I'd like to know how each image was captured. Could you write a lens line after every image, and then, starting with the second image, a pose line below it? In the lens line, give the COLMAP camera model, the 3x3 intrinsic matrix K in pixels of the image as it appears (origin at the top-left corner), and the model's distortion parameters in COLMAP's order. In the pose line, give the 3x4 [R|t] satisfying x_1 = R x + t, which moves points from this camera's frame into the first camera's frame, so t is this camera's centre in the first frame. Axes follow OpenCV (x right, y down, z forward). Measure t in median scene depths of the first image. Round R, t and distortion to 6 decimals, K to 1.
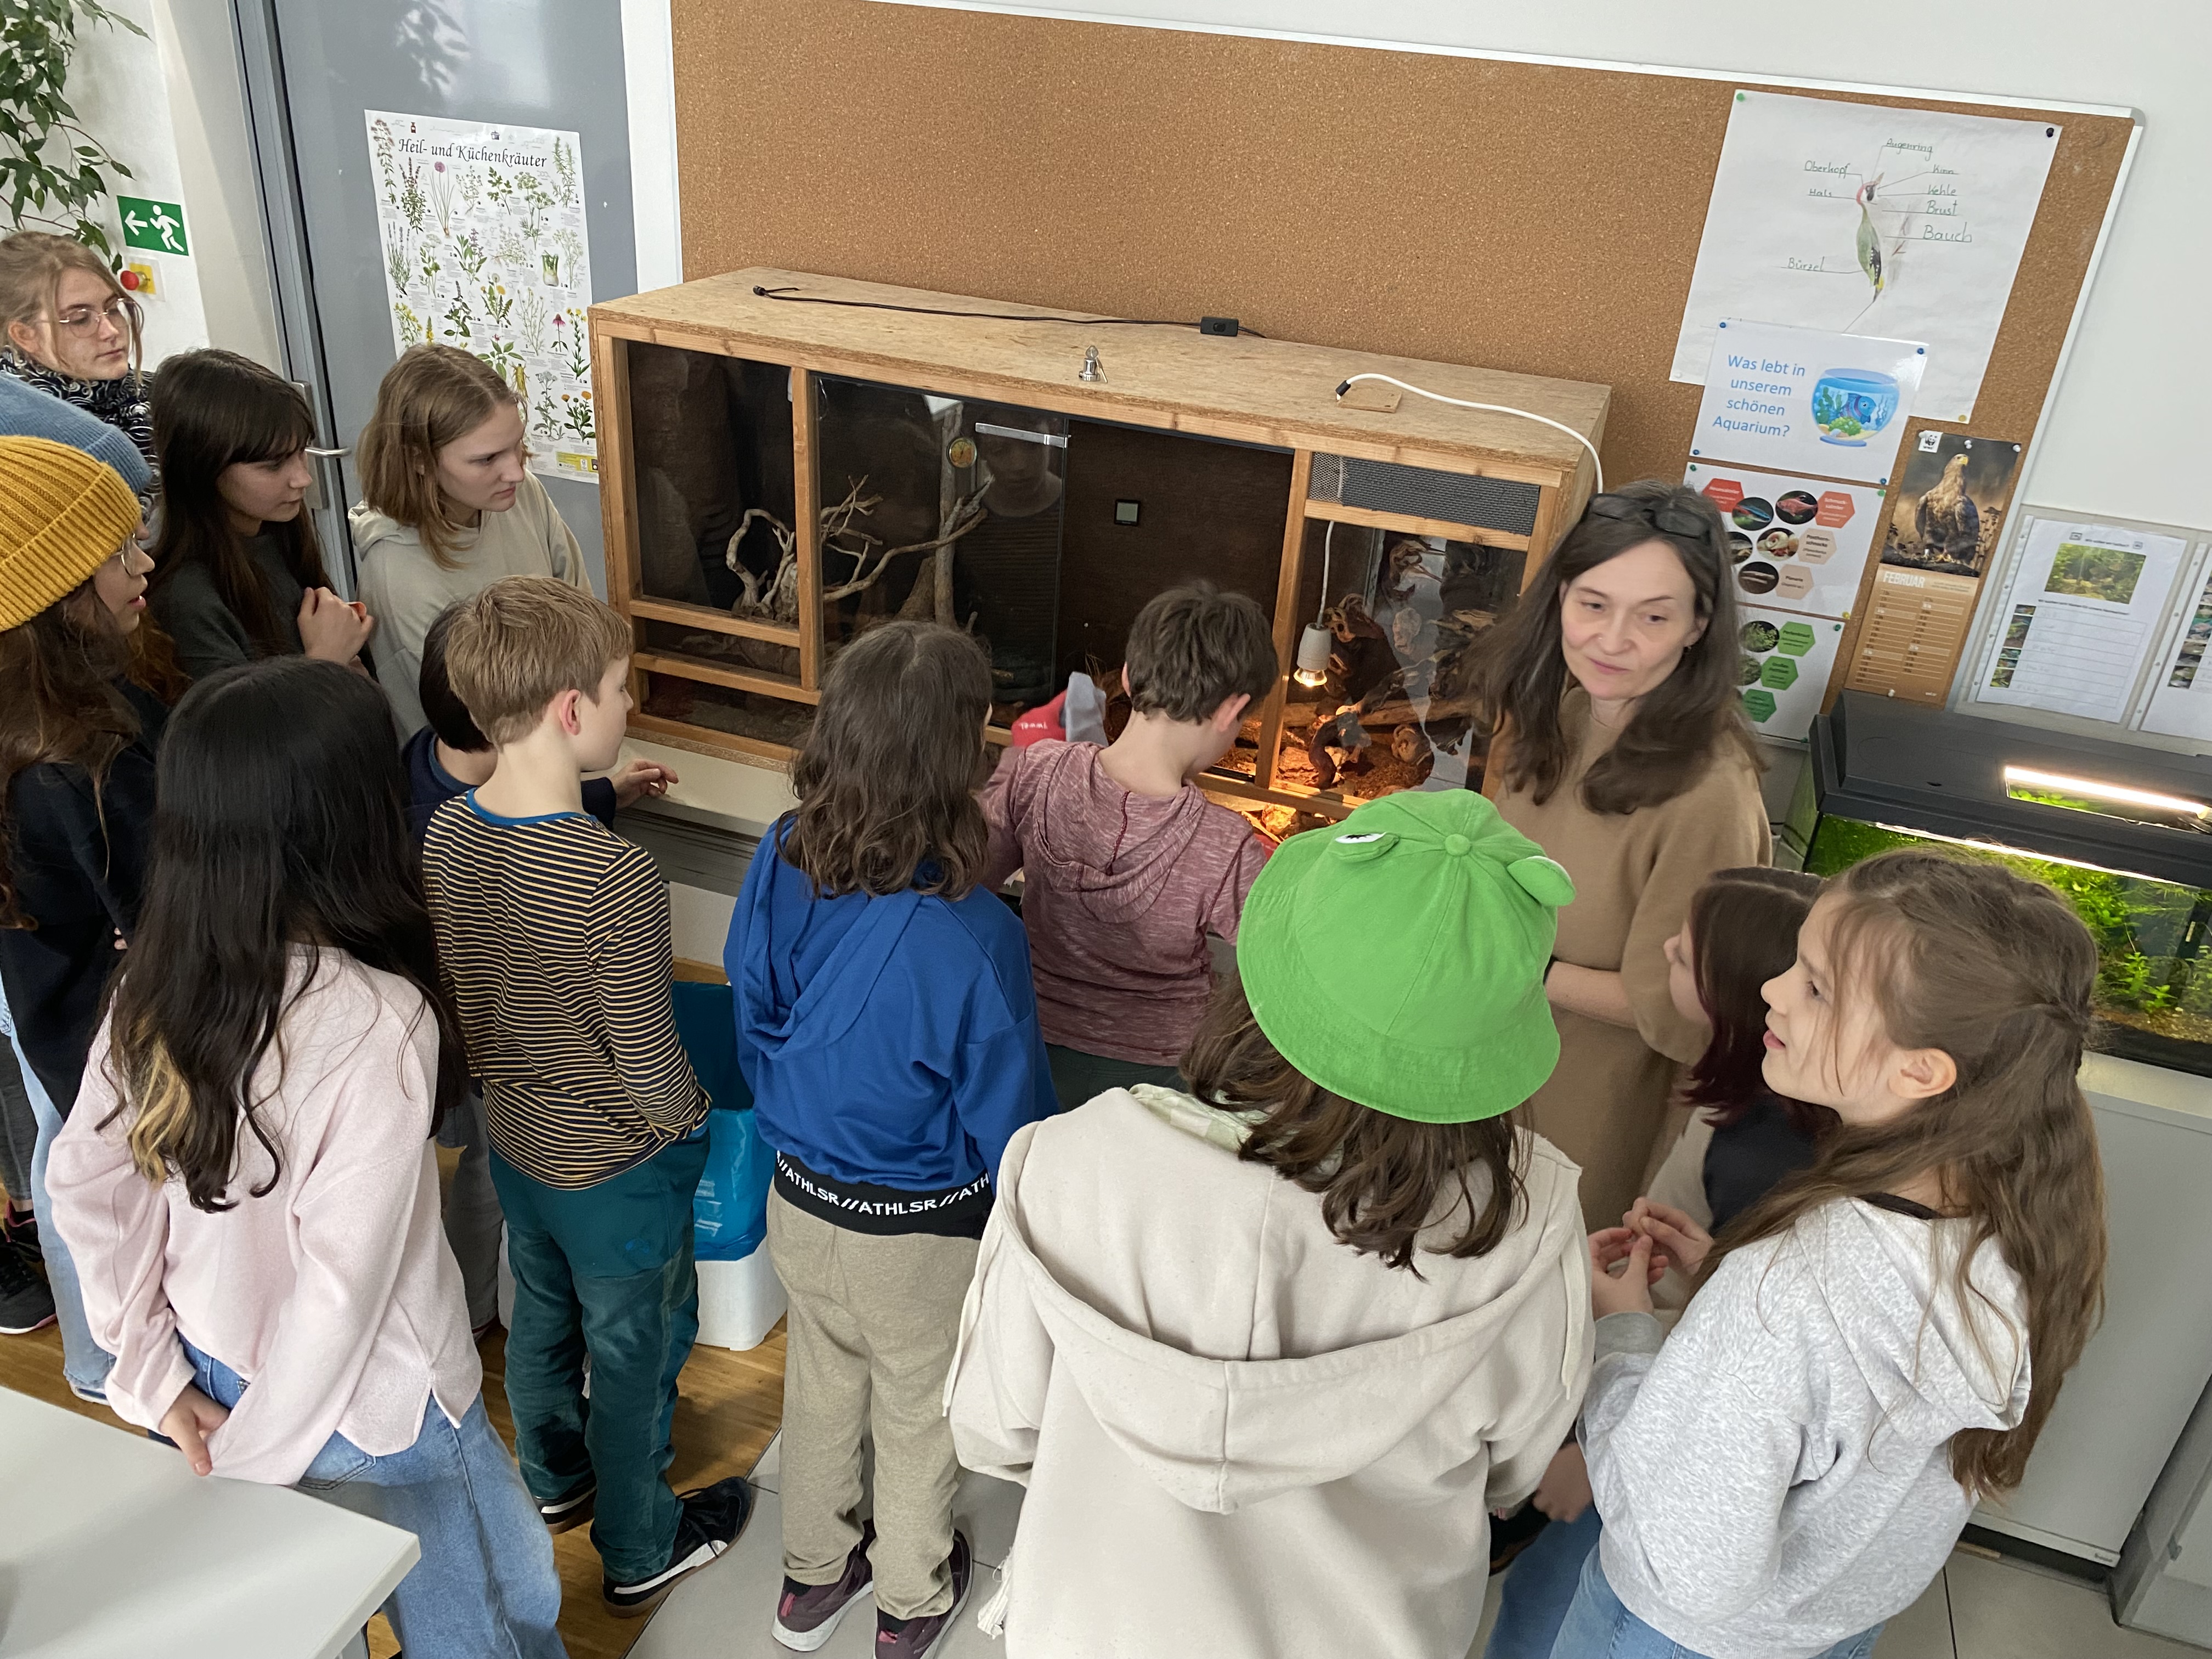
lens RADIAL K [[1659.1, 0, 1106.0], [0, 1659.1, 829.5], [0, 0, 1]] dist [-0.032782, 0.055606]
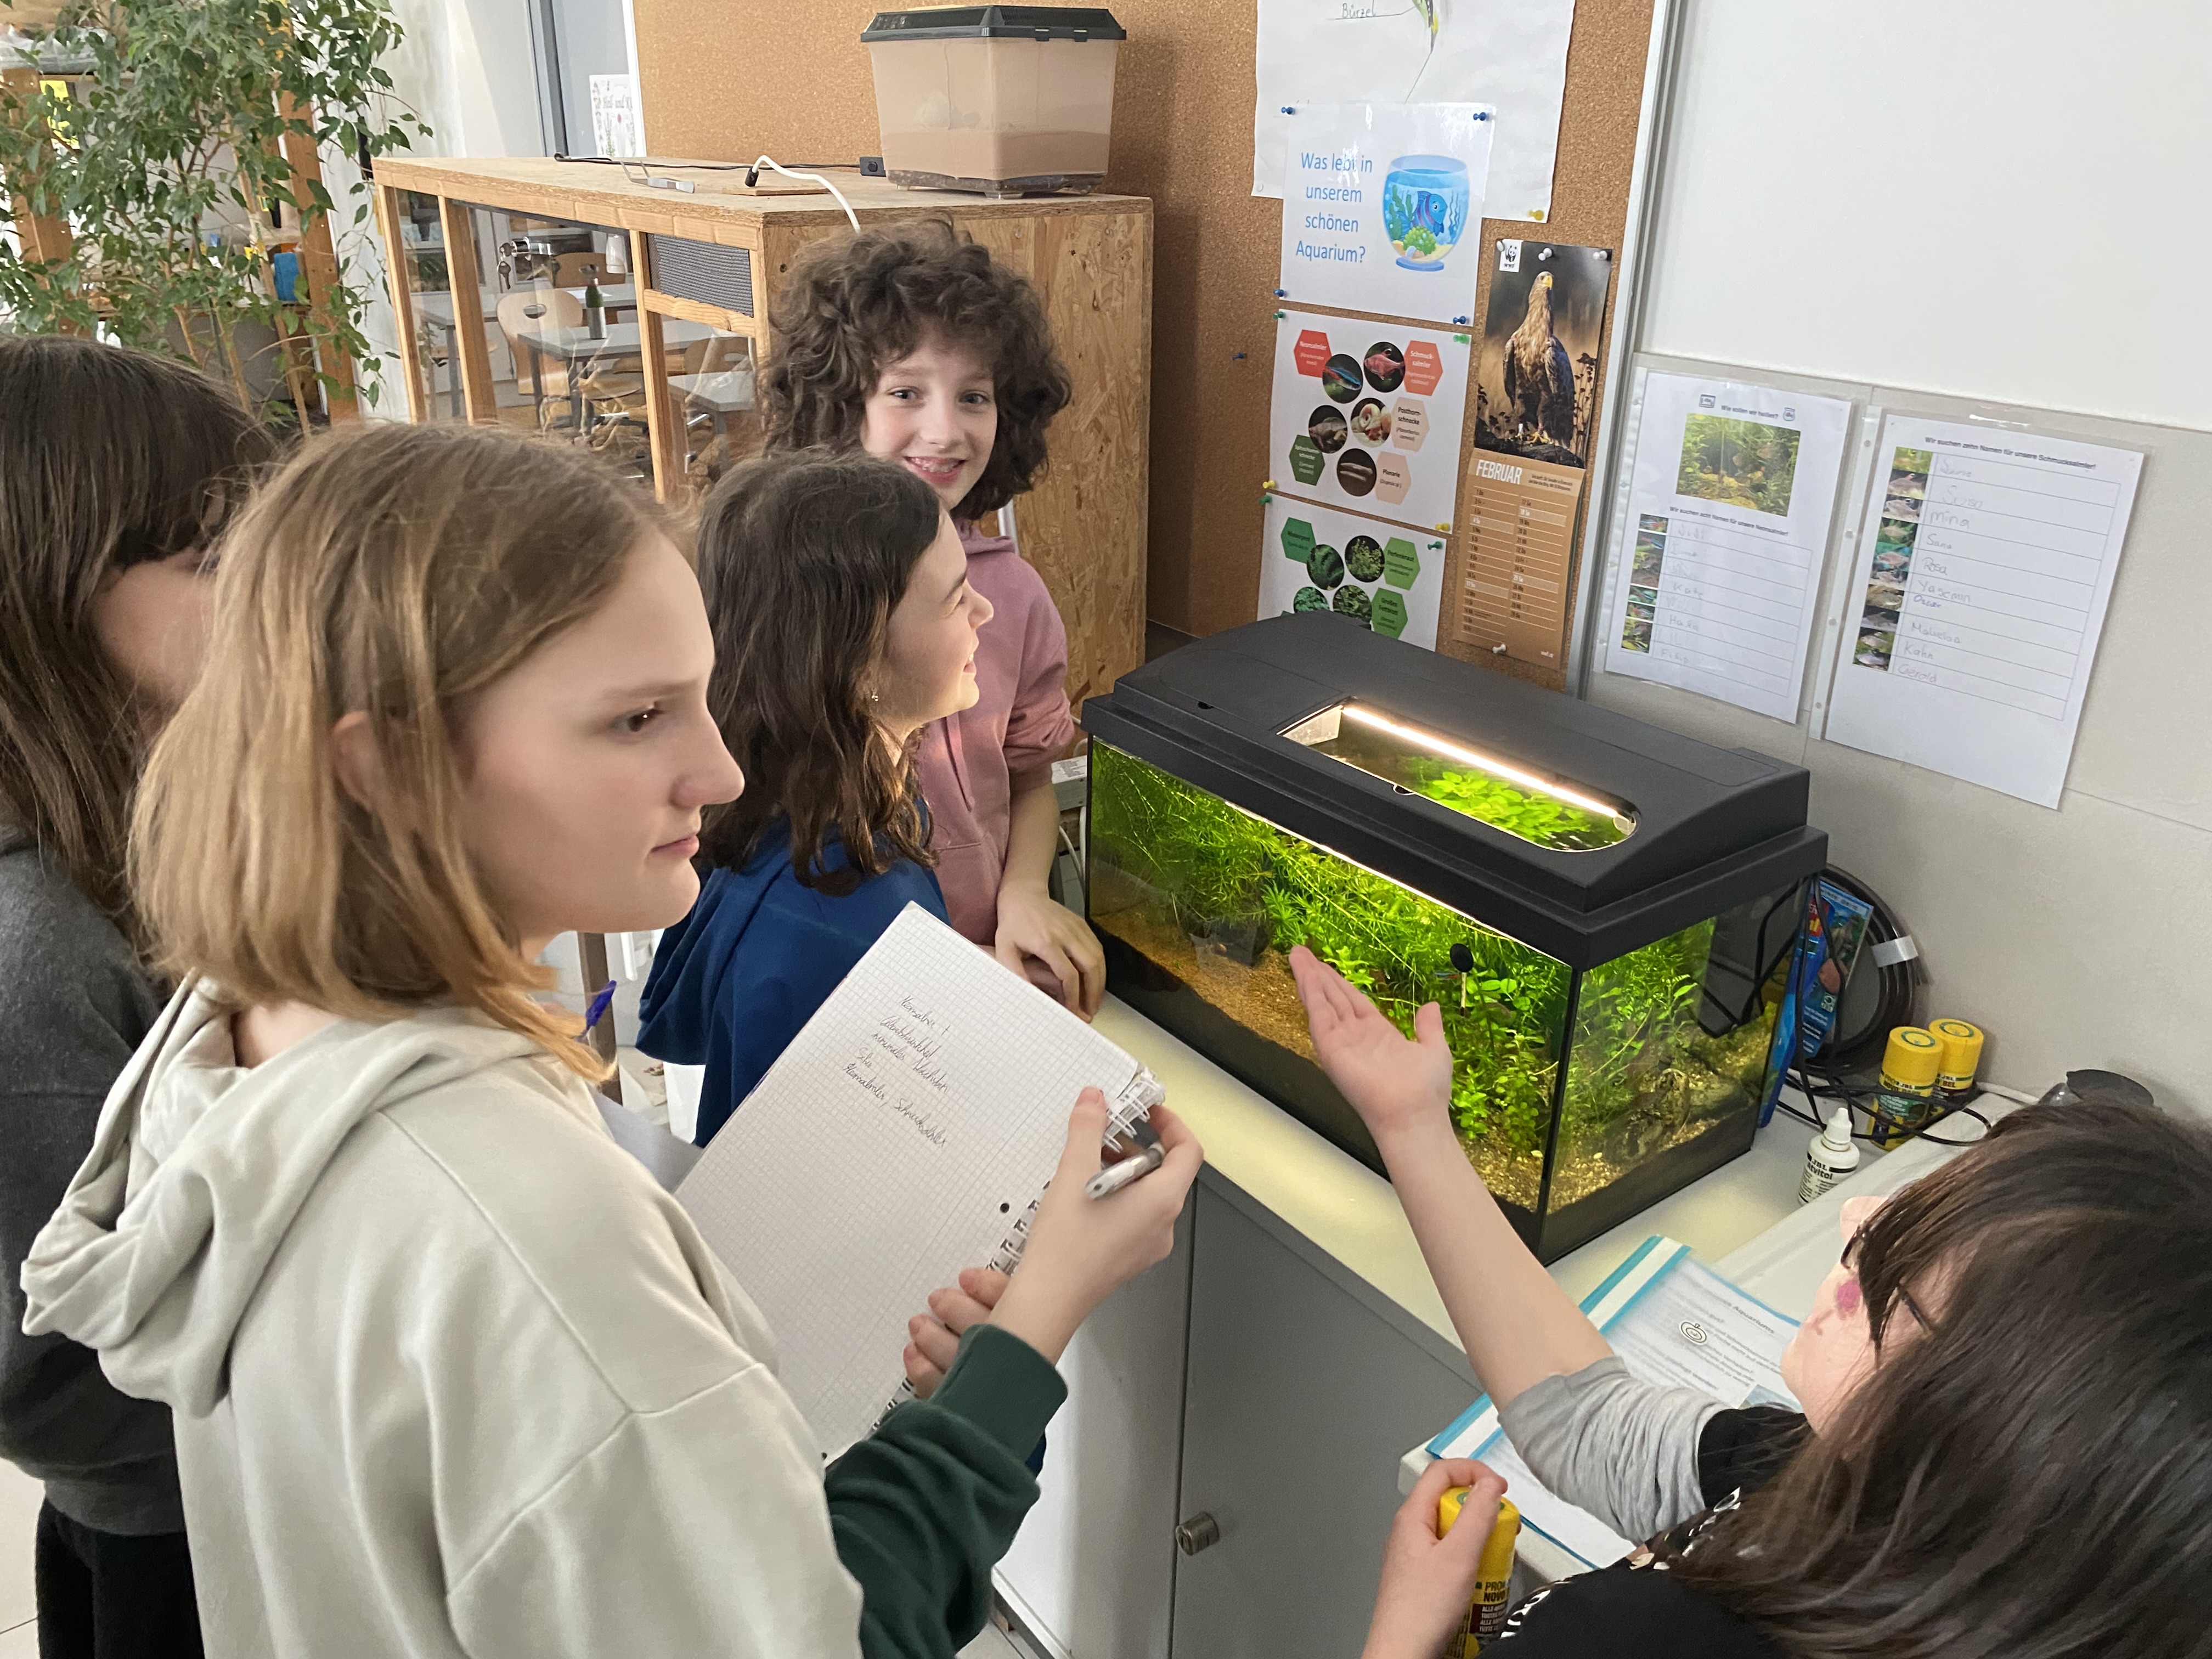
lens RADIAL K [[1690.8, 0, 1106.0], [0, 1690.8, 829.5], [0, 0, 1]] dist [0.001937, -0.017712]
pose [[0.836044, 0.165199, -0.523202, 0.744288], [-0.215868, 0.975726, -0.036863, 0.050117], [0.504412, 0.143762, 0.851411, 0.364501]]
